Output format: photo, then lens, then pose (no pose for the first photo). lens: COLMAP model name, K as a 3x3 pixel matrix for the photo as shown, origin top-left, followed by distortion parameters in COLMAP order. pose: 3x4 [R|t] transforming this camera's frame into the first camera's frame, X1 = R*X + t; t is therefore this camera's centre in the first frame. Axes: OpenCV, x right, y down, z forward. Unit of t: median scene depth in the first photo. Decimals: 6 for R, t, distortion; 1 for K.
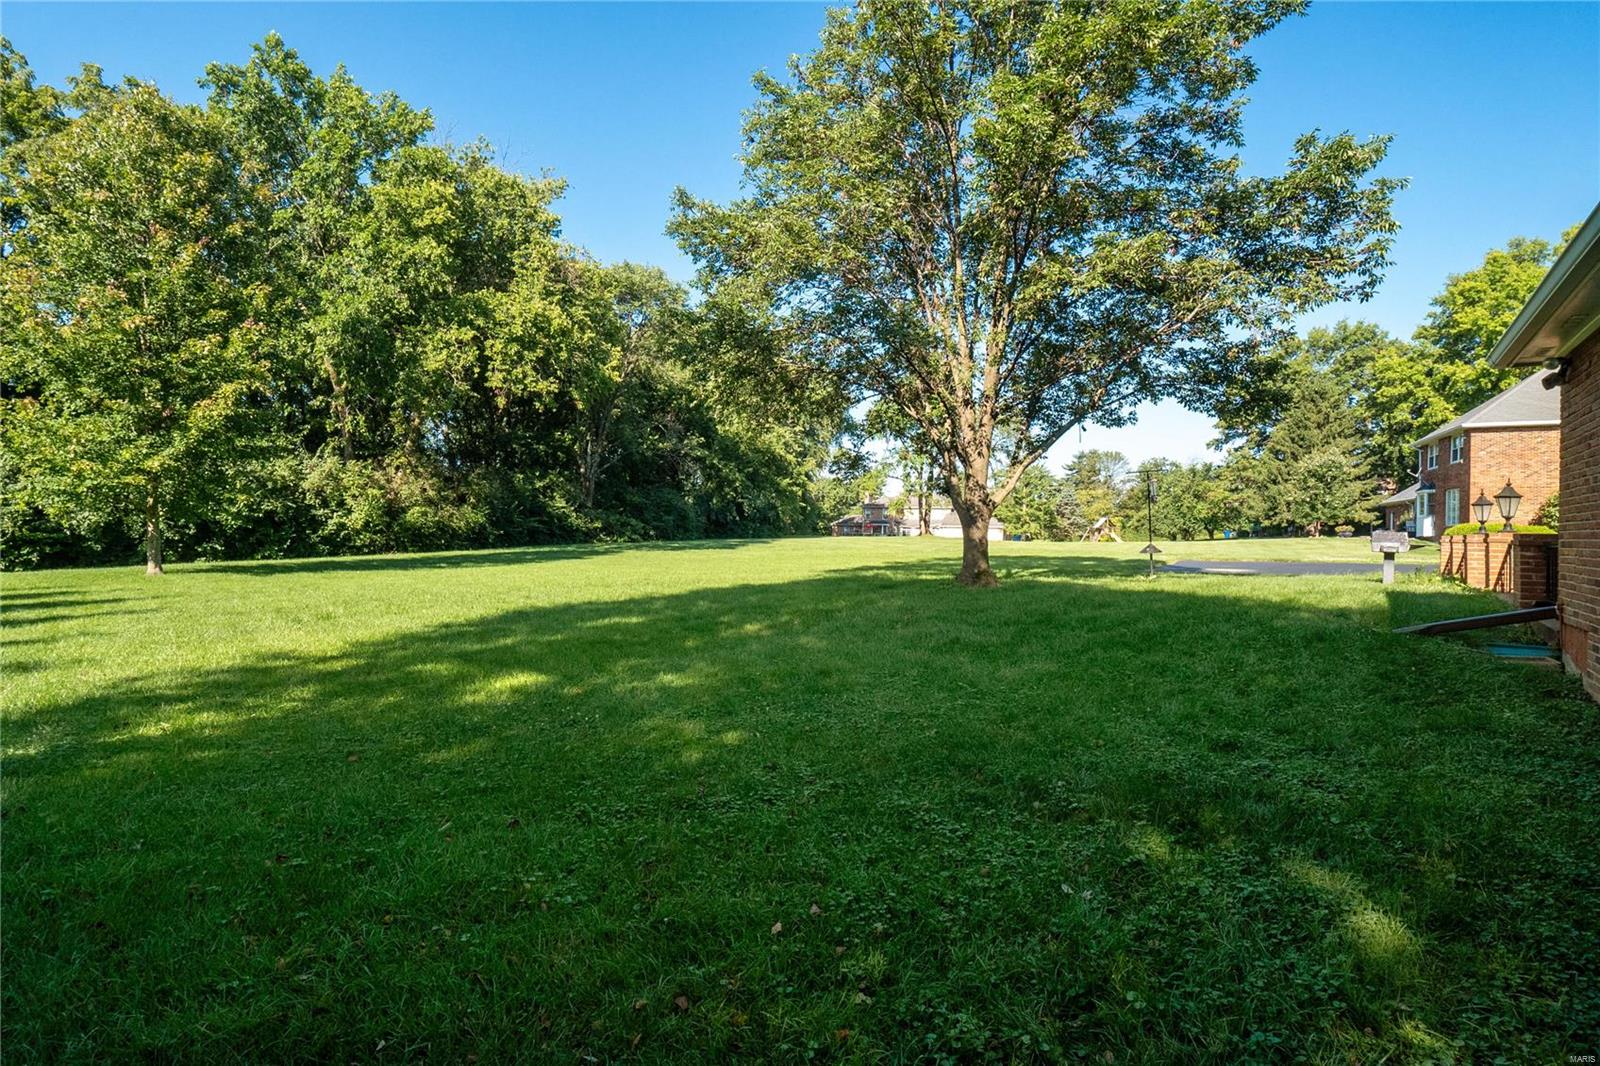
lens RADIAL K [[750.6, 0, 799.5], [0, 750.6, 532.7], [0, 0, 1]] dist [0.000503, 0.000063]
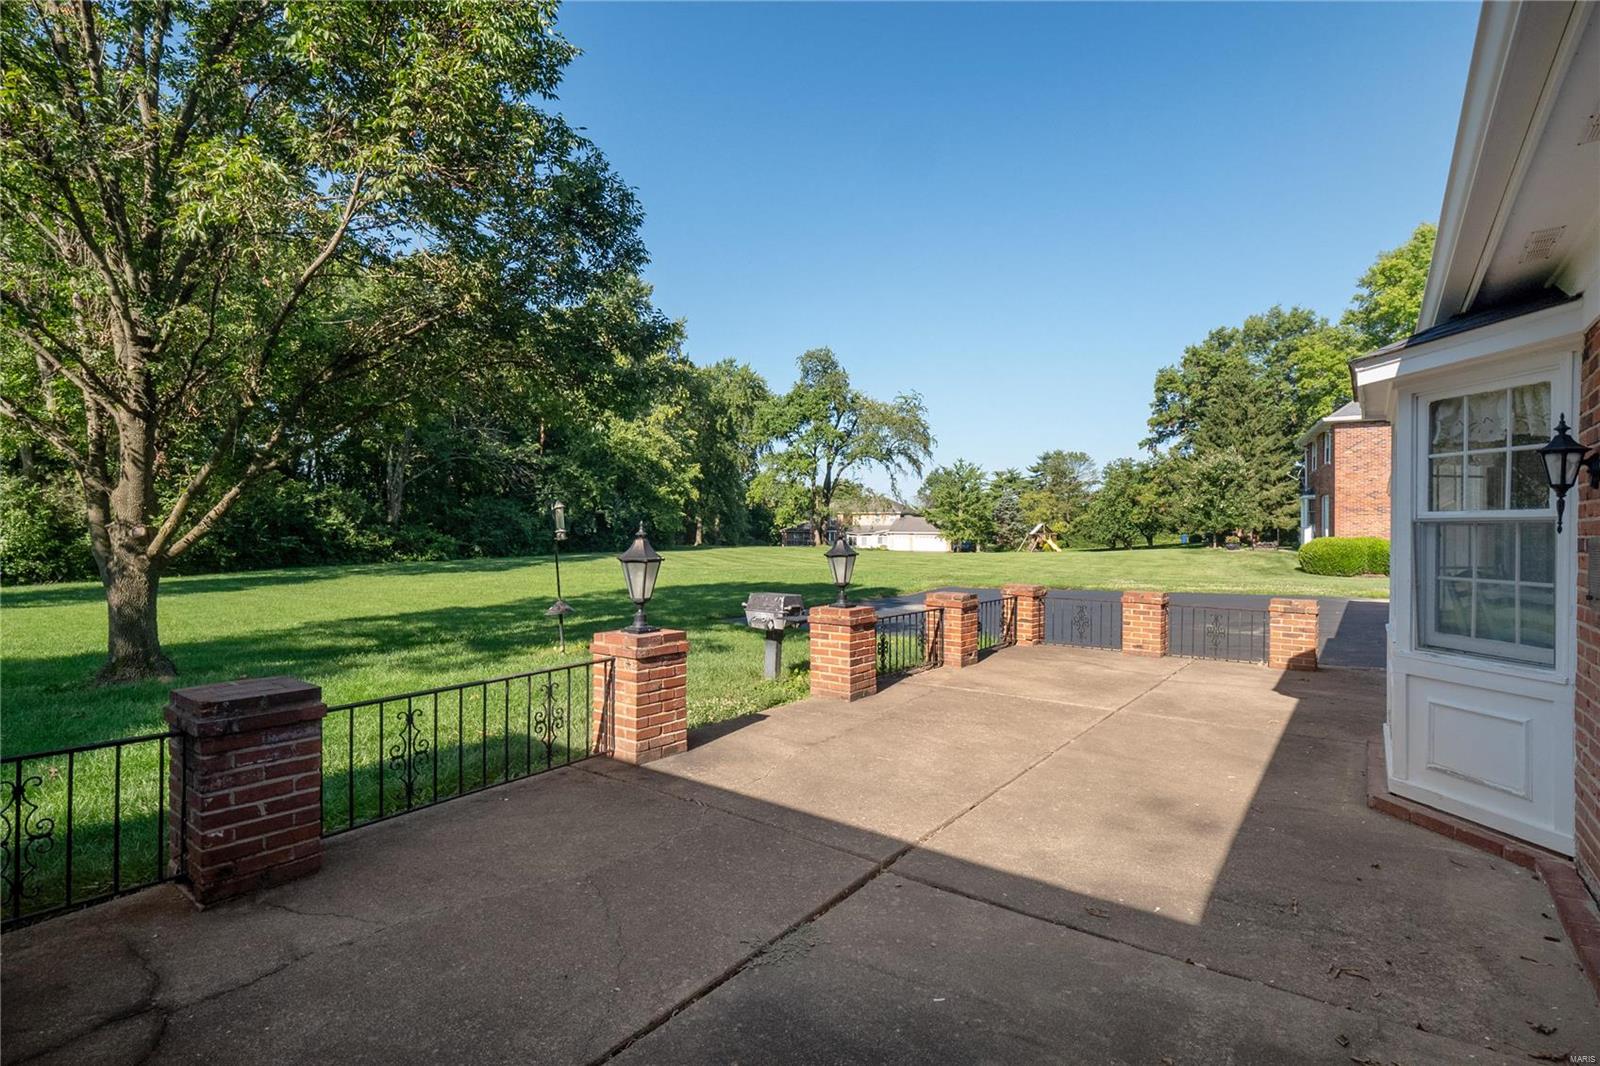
lens RADIAL K [[750.6, 0, 800.3], [0, 750.6, 533.2], [0, 0, 1]] dist [0.000503, 0.000063]
pose [[0.999811, -0.008830, -0.017327, 0.185053], [0.008770, 0.999955, -0.003569, -0.010767], [0.017358, 0.003416, 0.999844, 0.089137]]
